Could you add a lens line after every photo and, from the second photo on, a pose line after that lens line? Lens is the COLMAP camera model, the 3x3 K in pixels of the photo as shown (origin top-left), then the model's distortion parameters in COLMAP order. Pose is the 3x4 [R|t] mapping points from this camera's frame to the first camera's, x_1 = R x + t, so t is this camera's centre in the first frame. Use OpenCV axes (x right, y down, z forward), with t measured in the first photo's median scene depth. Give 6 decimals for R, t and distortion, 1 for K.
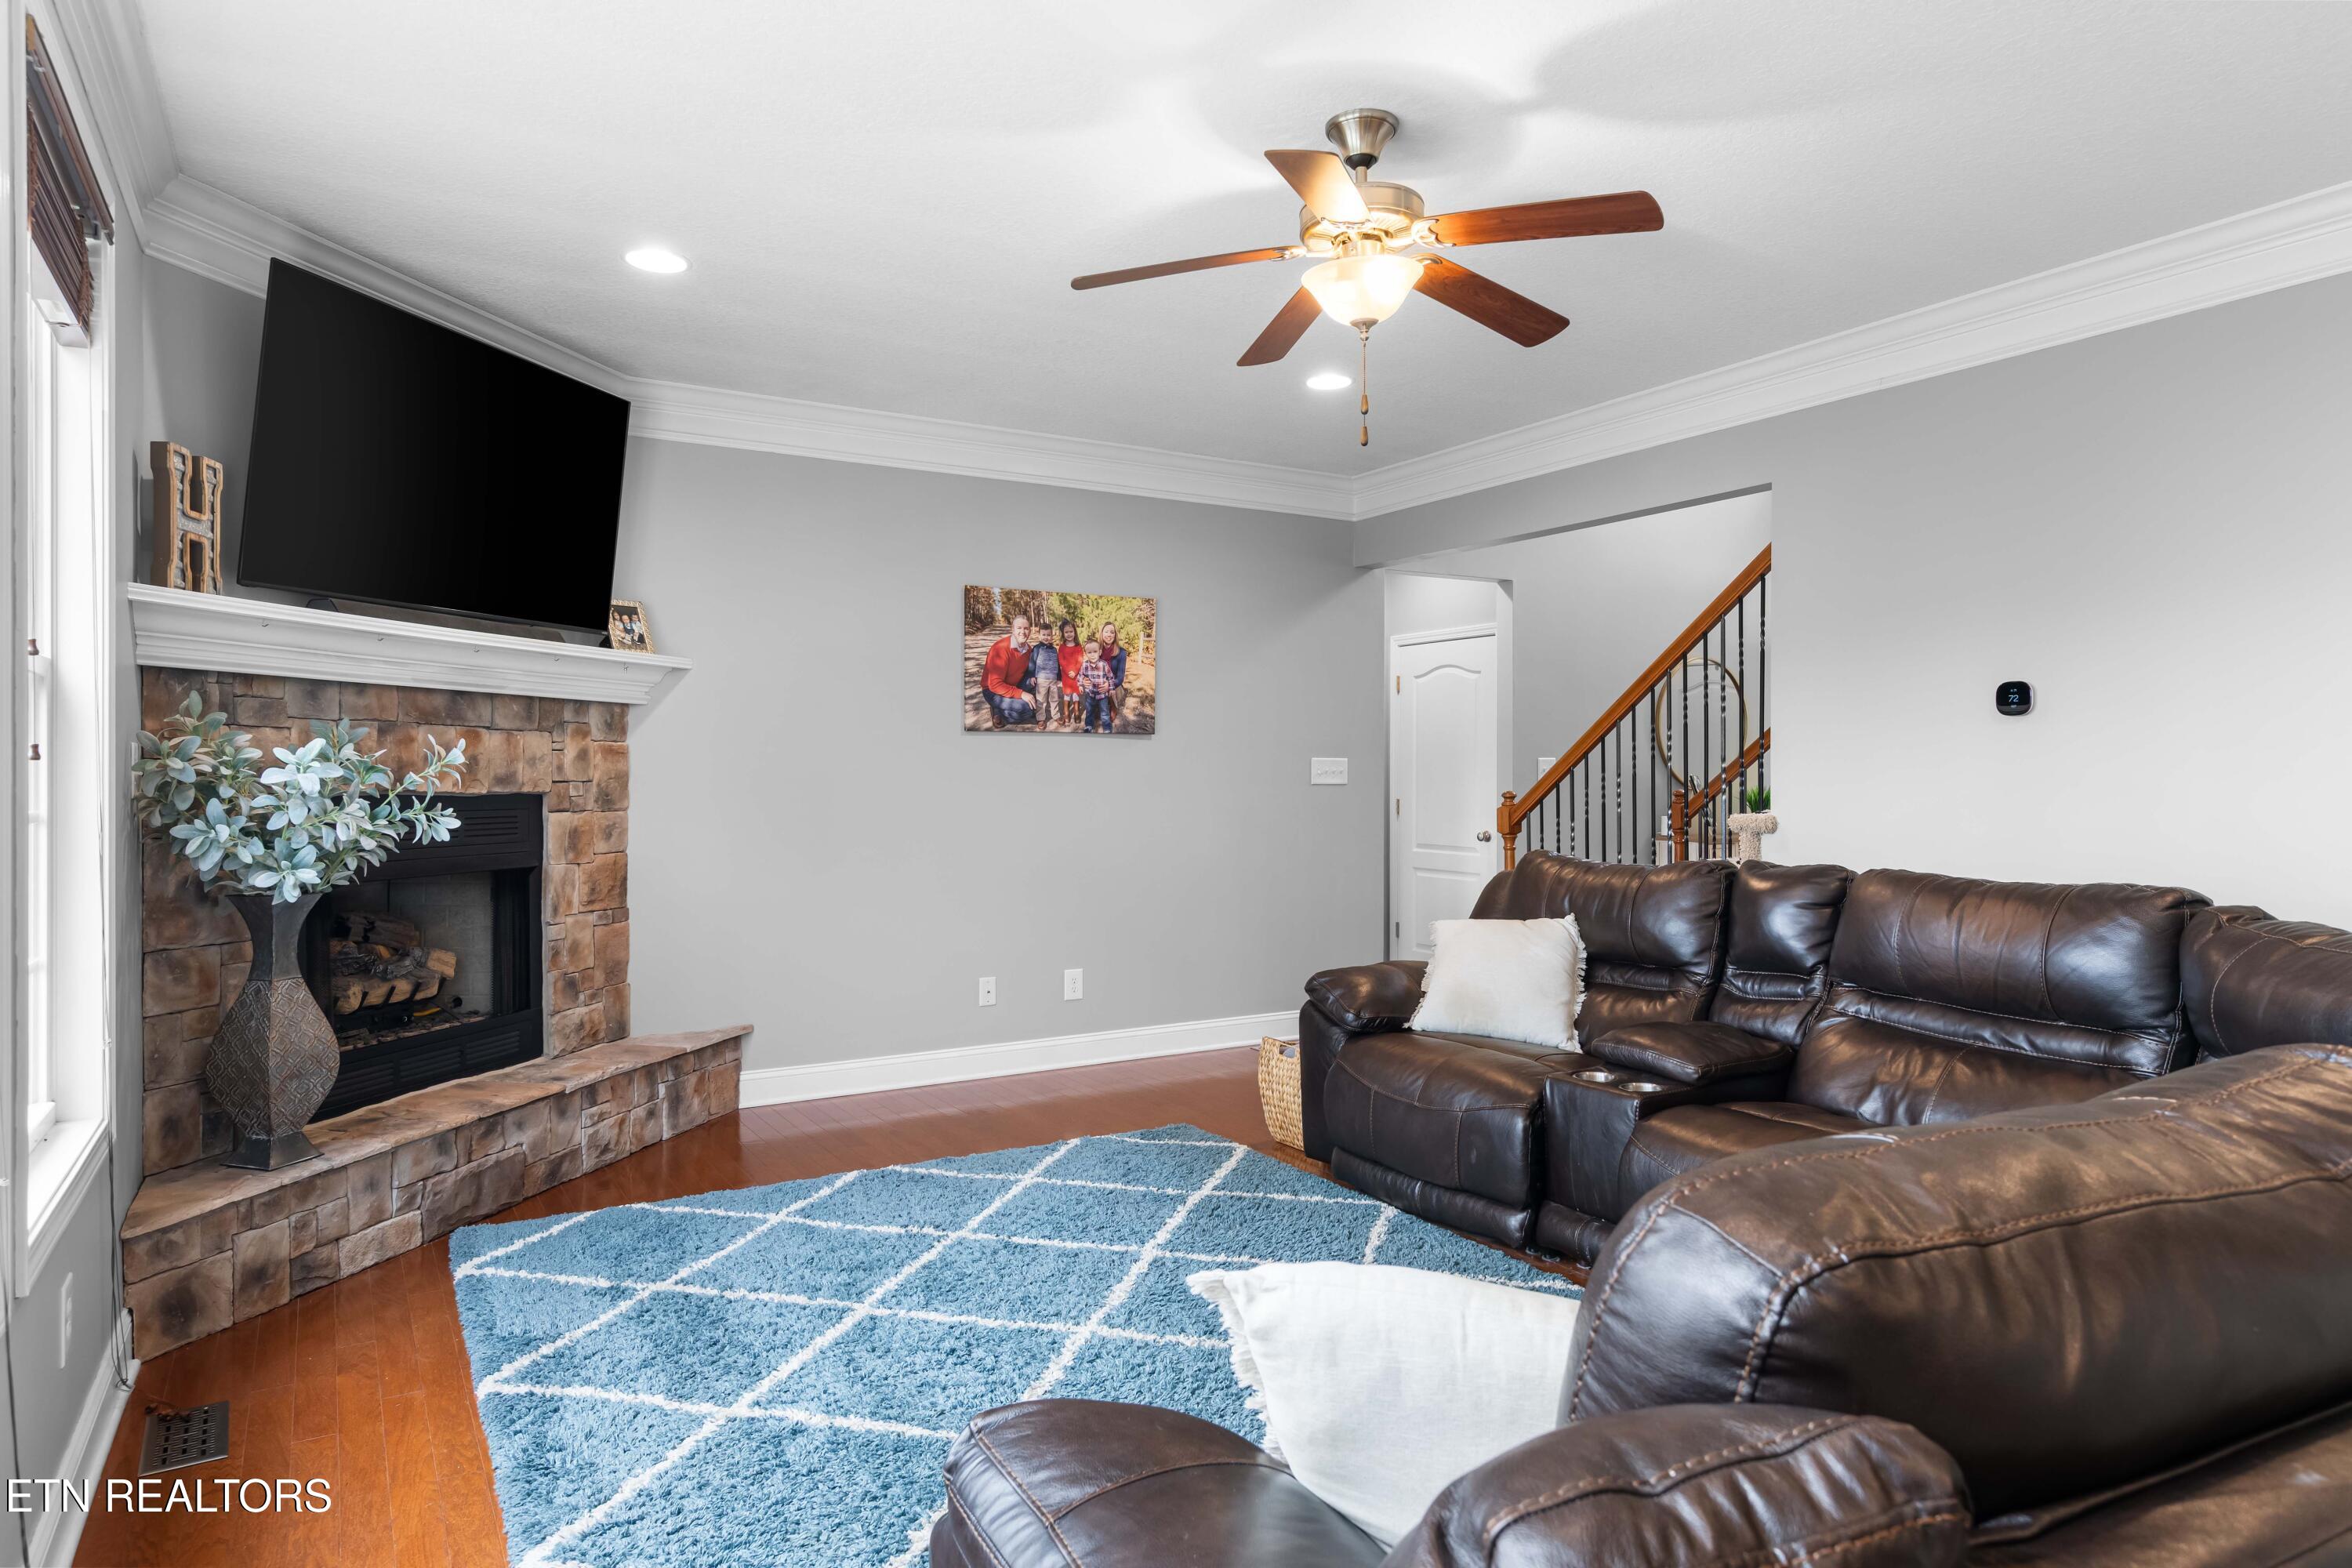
lens RADIAL K [[1388.5, 0, 1166.8], [0, 1388.5, 776.2], [0, 0, 1]] dist [0.001769, -0.000572]
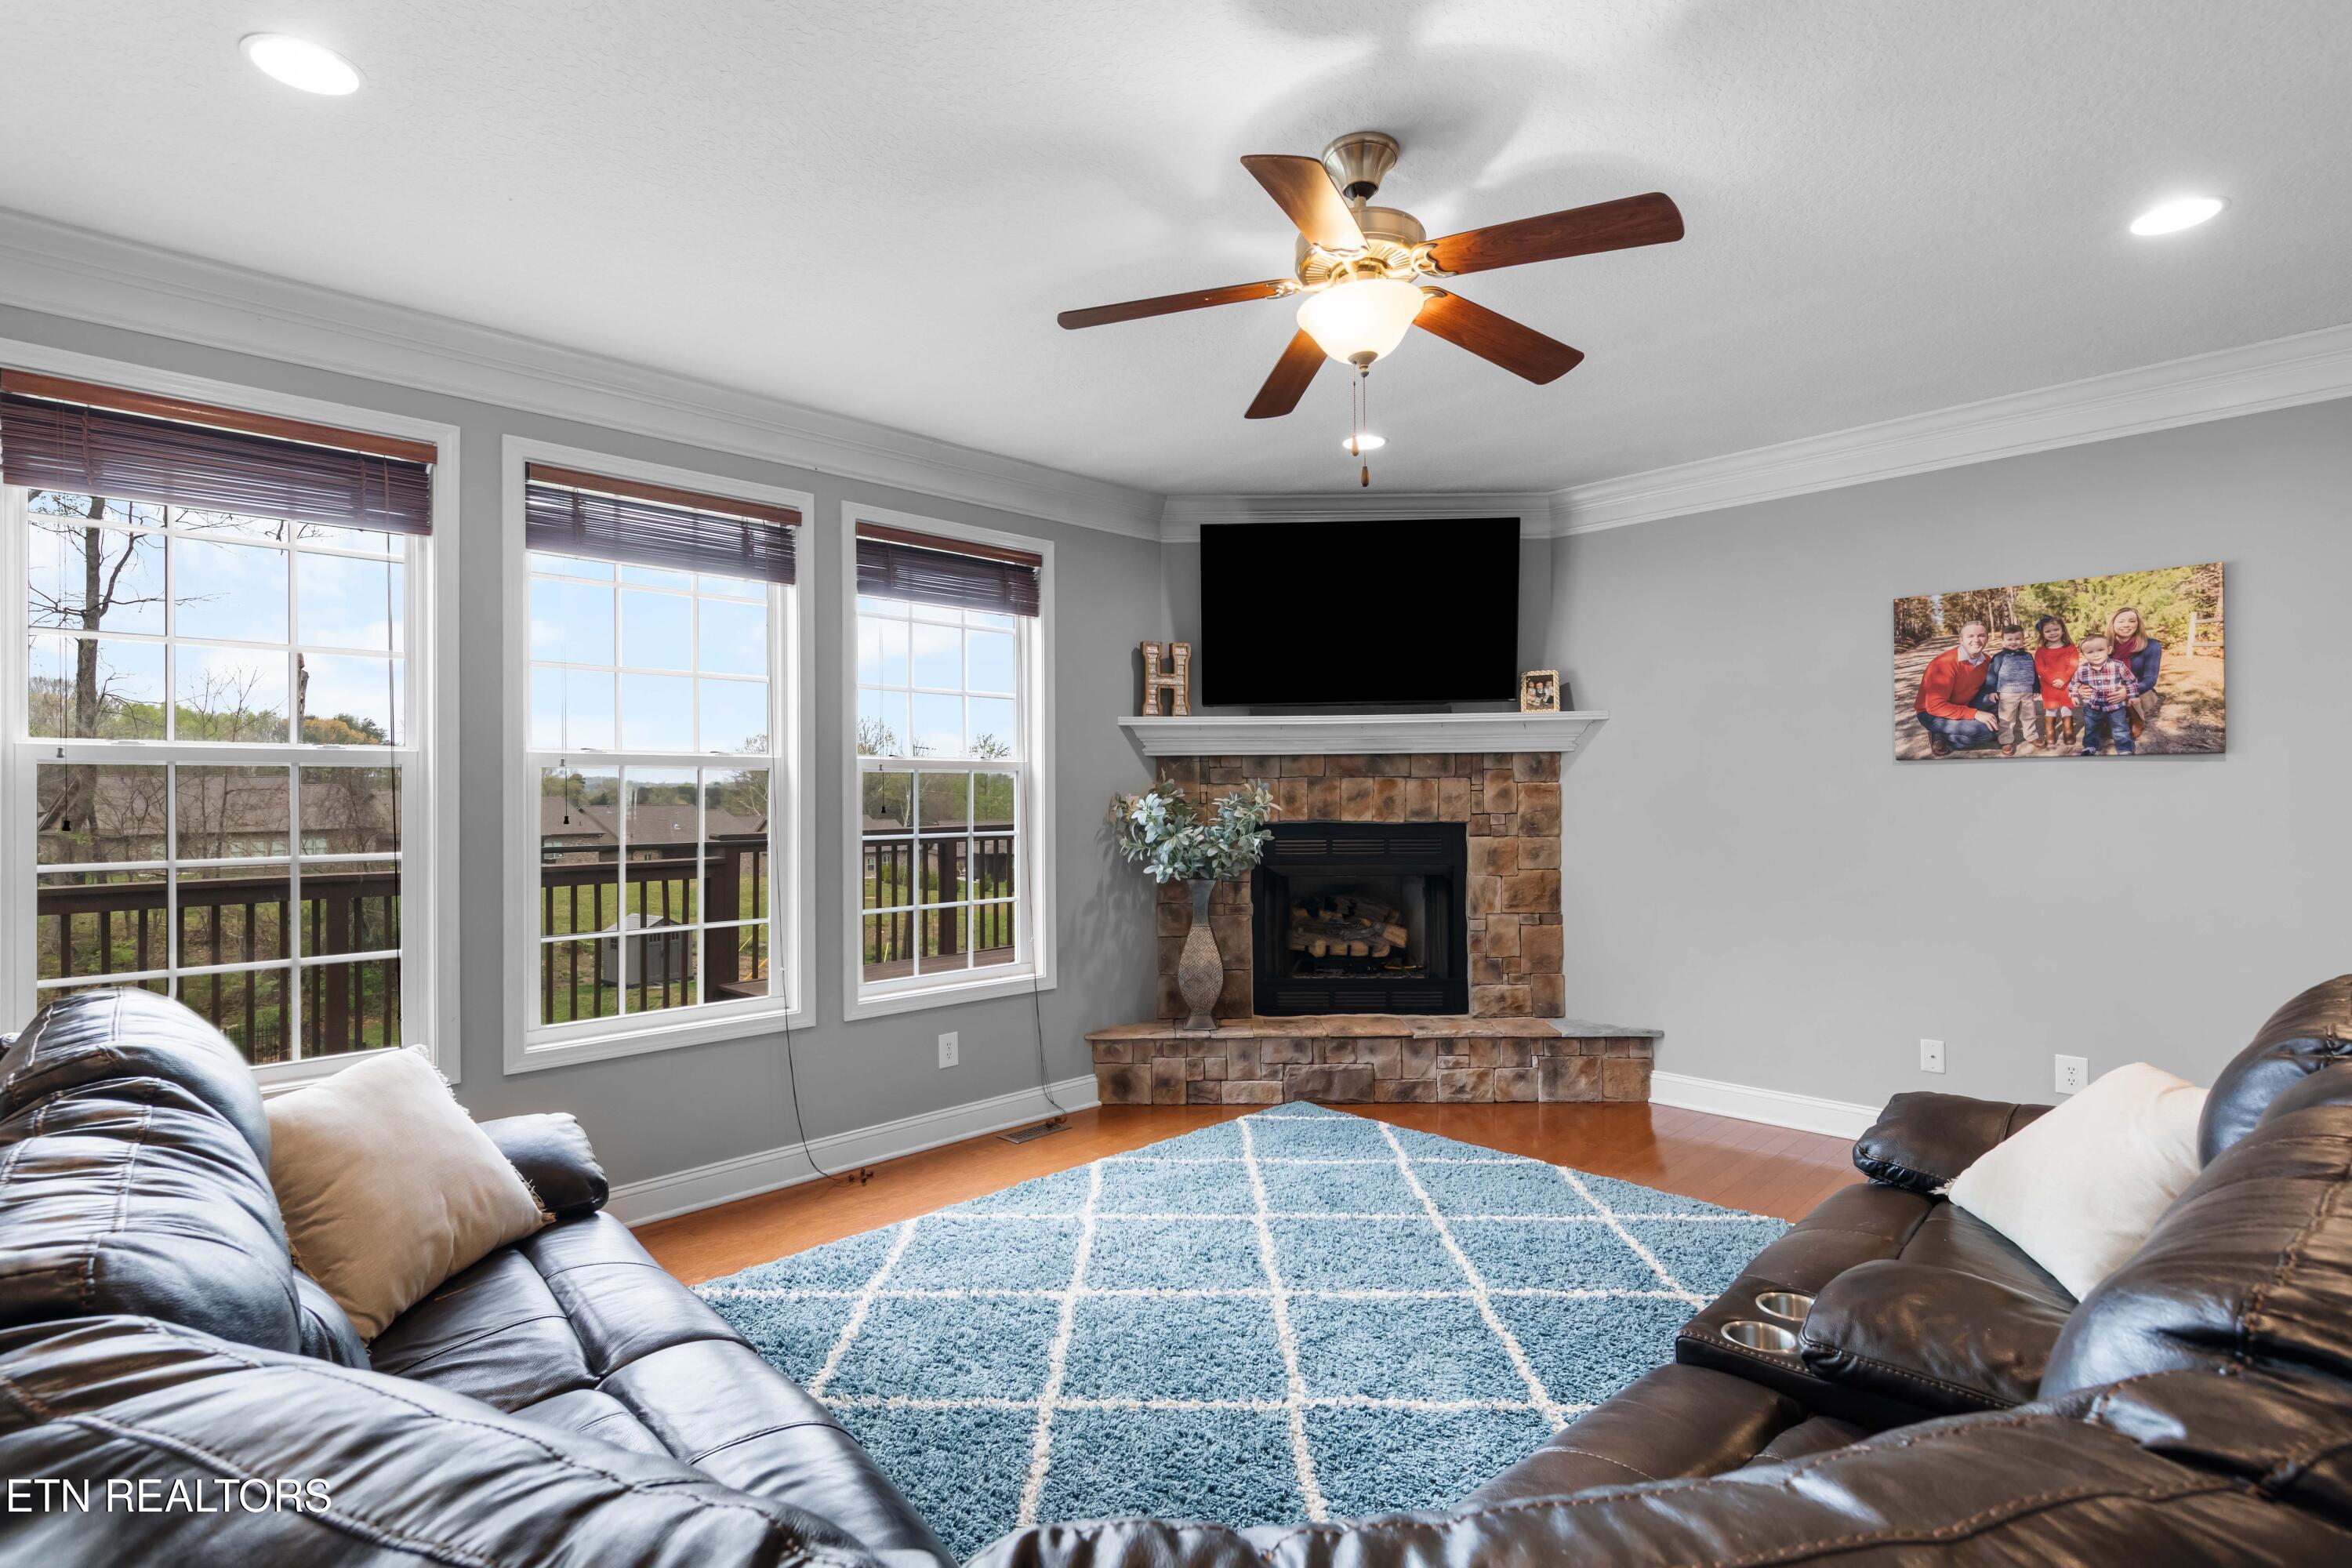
lens RADIAL K [[1137.9, 0, 1164.6], [0, 1137.9, 787.8], [0, 0, 1]] dist [0.003443, 0.000053]
pose [[0.231368, -0.006599, -0.972844, 0.556954], [0.008440, 0.999953, -0.004775, -0.018327], [0.972830, -0.007106, 0.231412, 0.437737]]
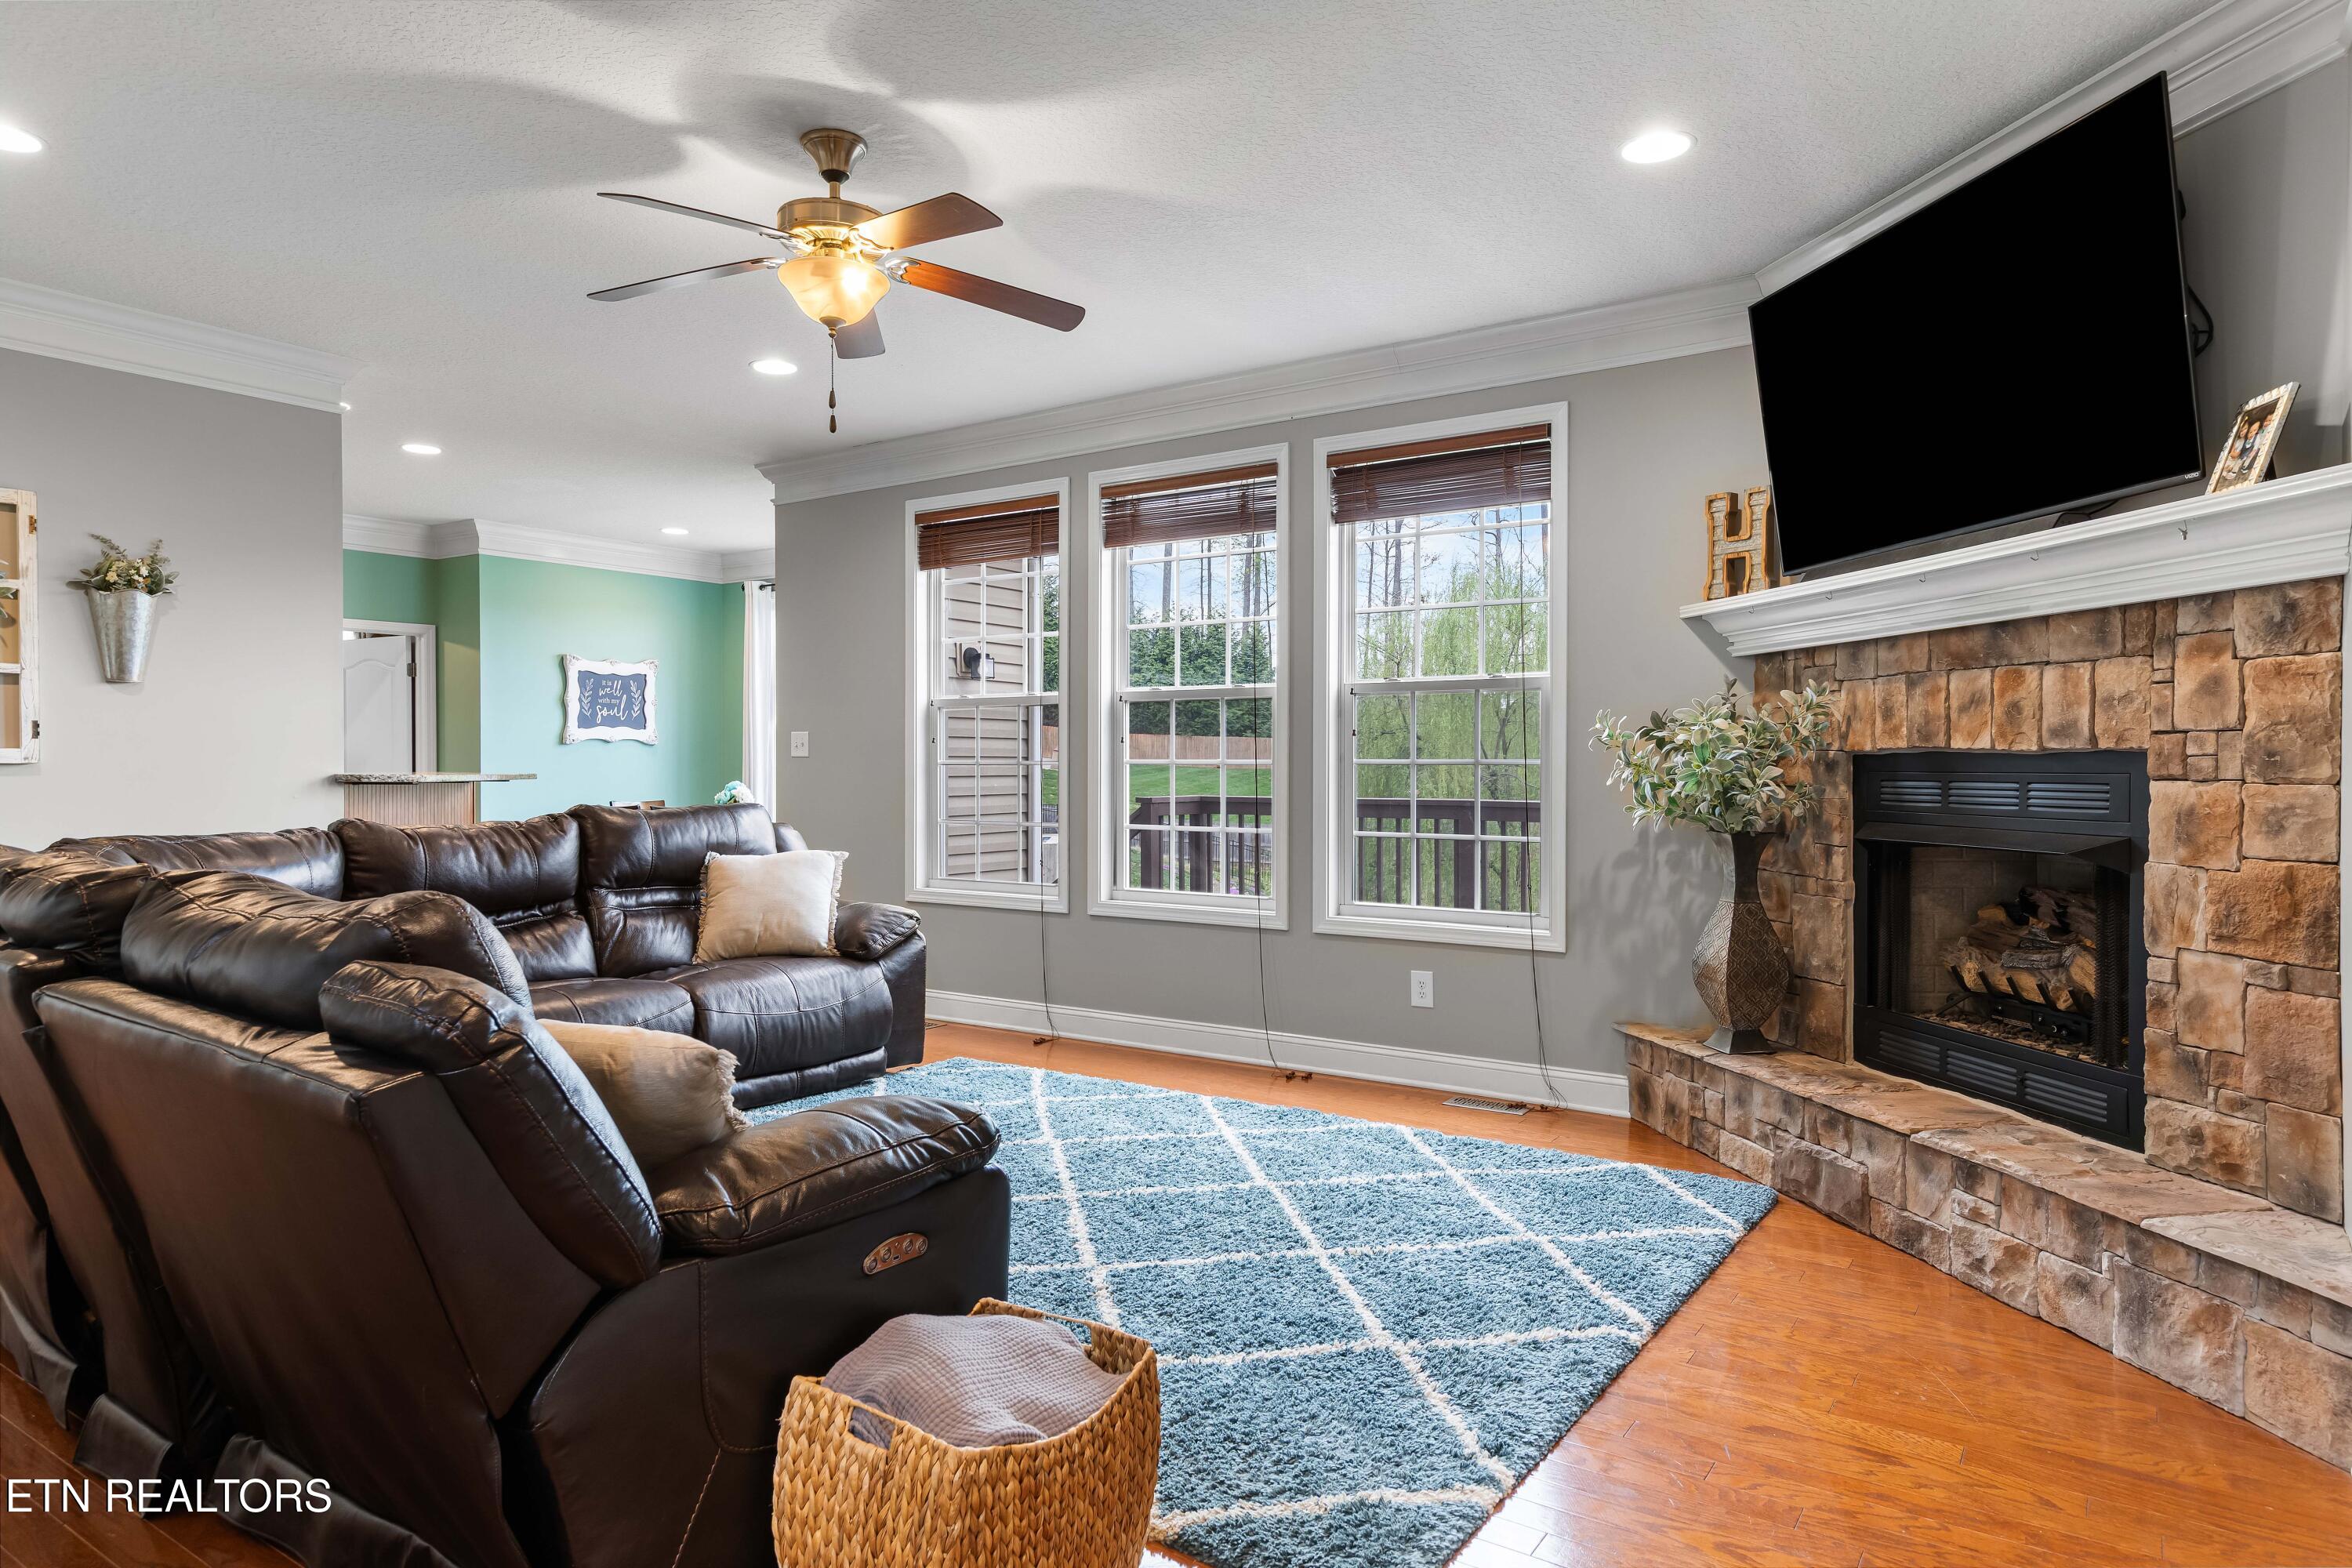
lens RADIAL K [[1388.5, 0, 1166.8], [0, 1388.5, 776.2], [0, 0, 1]] dist [0.001769, -0.000572]
pose [[-0.911945, 0.003443, -0.410299, 0.228123], [0.000652, 0.999976, 0.006942, 0.018997], [0.410313, 0.006063, -0.911925, 1.359557]]
